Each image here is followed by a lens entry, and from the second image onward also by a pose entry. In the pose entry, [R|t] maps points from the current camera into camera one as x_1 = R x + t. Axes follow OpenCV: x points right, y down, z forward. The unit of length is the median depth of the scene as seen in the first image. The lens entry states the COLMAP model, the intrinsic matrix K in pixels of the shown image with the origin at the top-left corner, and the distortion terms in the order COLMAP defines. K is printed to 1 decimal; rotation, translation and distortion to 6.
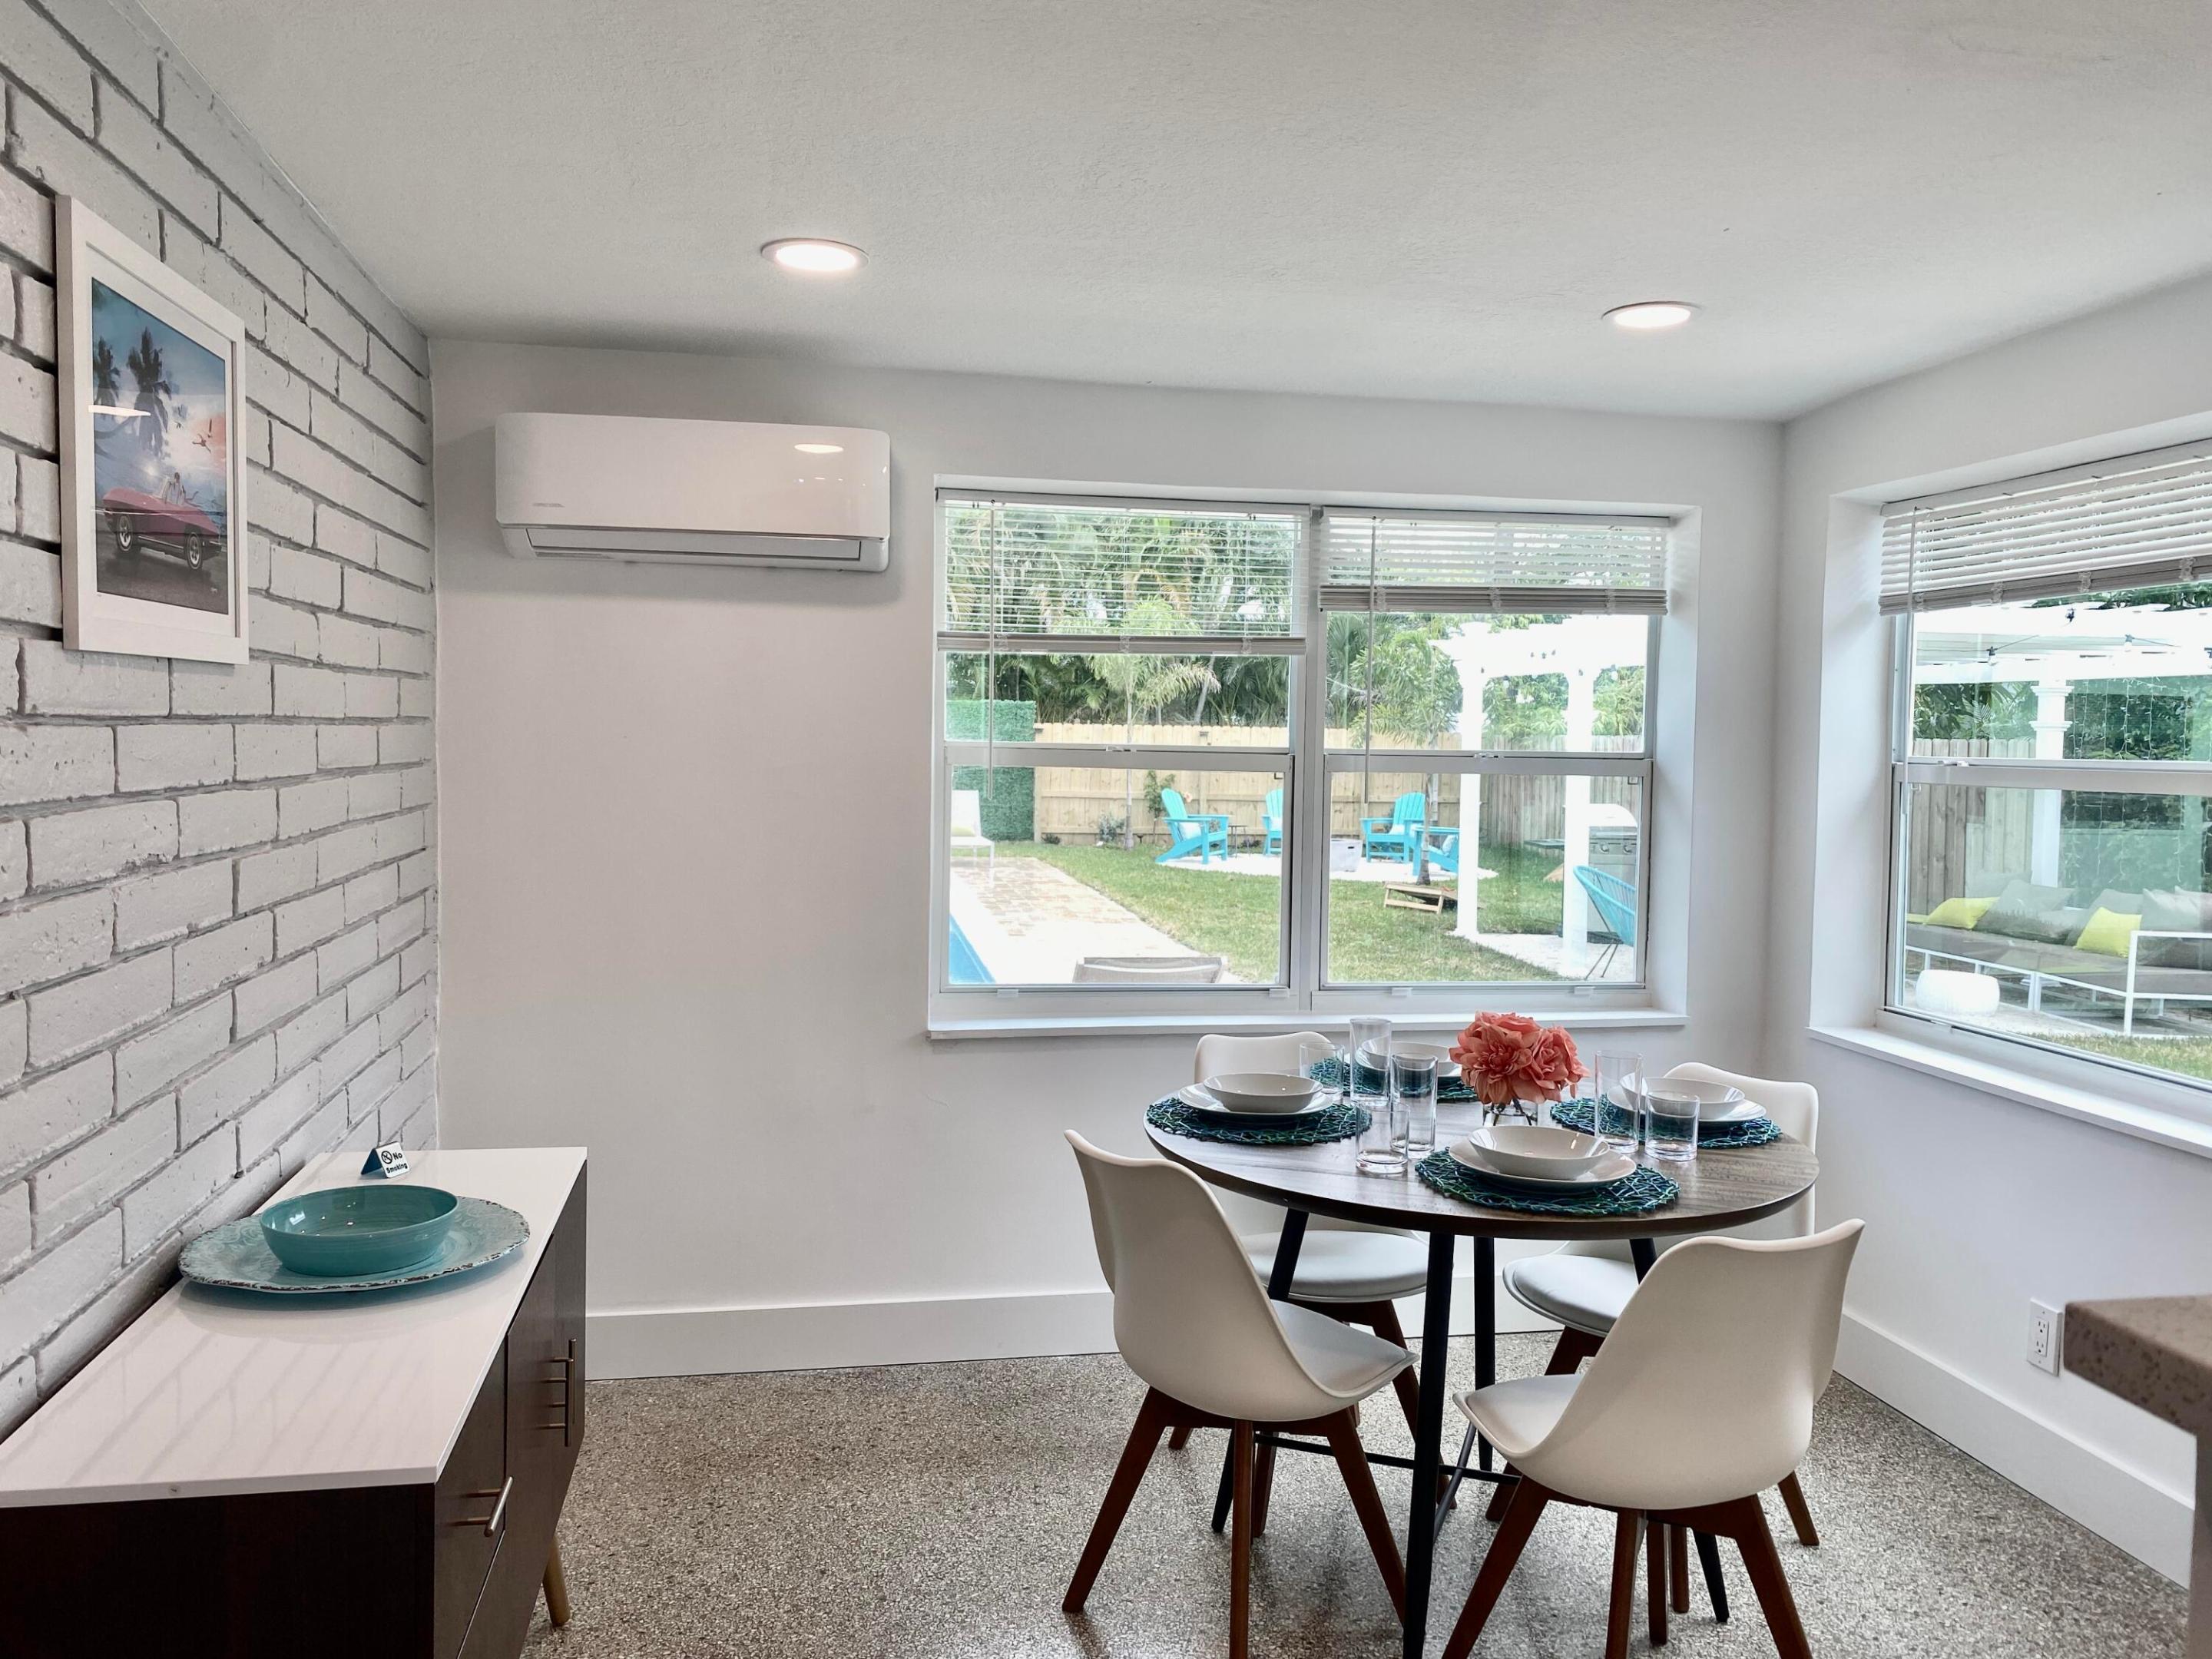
lens RADIAL K [[1690.1, 0, 1104.2], [0, 1690.1, 825.7], [0, 0, 1]] dist [-0.000686, -0.000152]
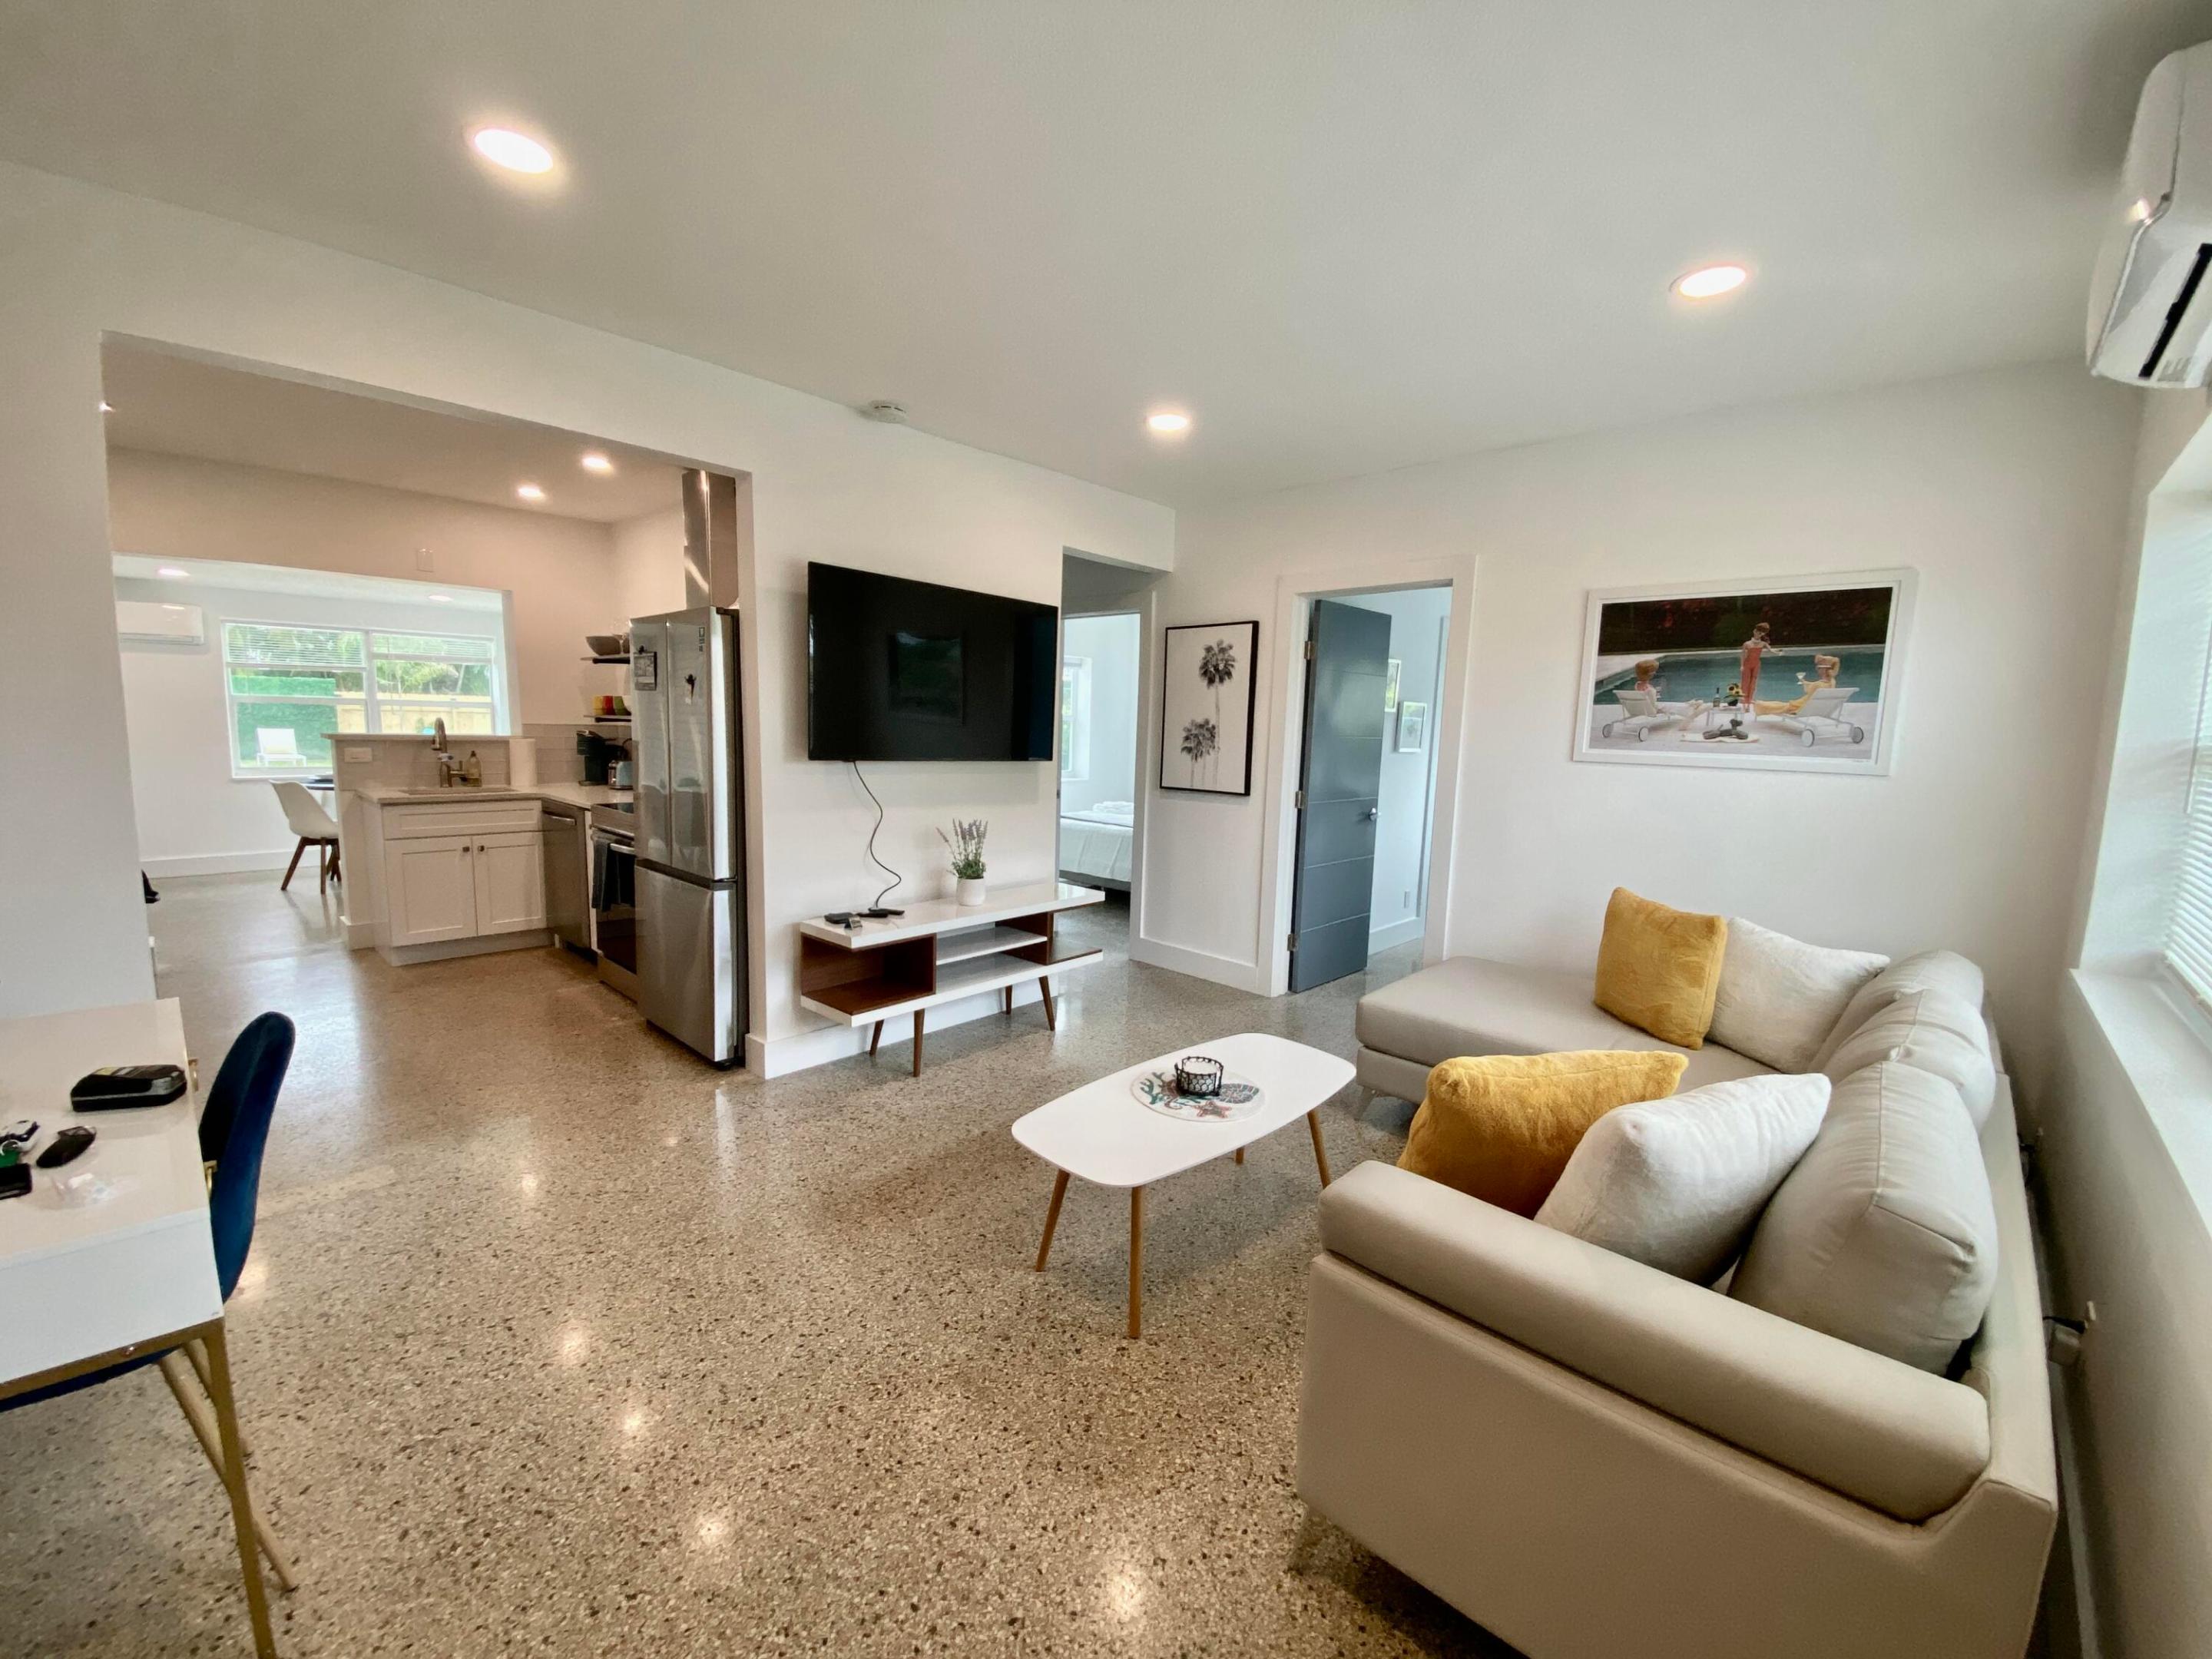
lens RADIAL K [[906.7, 0, 1094.2], [0, 906.7, 837.5], [0, 0, 1]] dist [-0.002007, -0.000368]
pose [[0.811852, -0.070595, 0.579580, 0.234201], [0.018208, 0.995242, 0.095719, 0.092419], [-0.583579, -0.067157, 0.809274, -1.485375]]
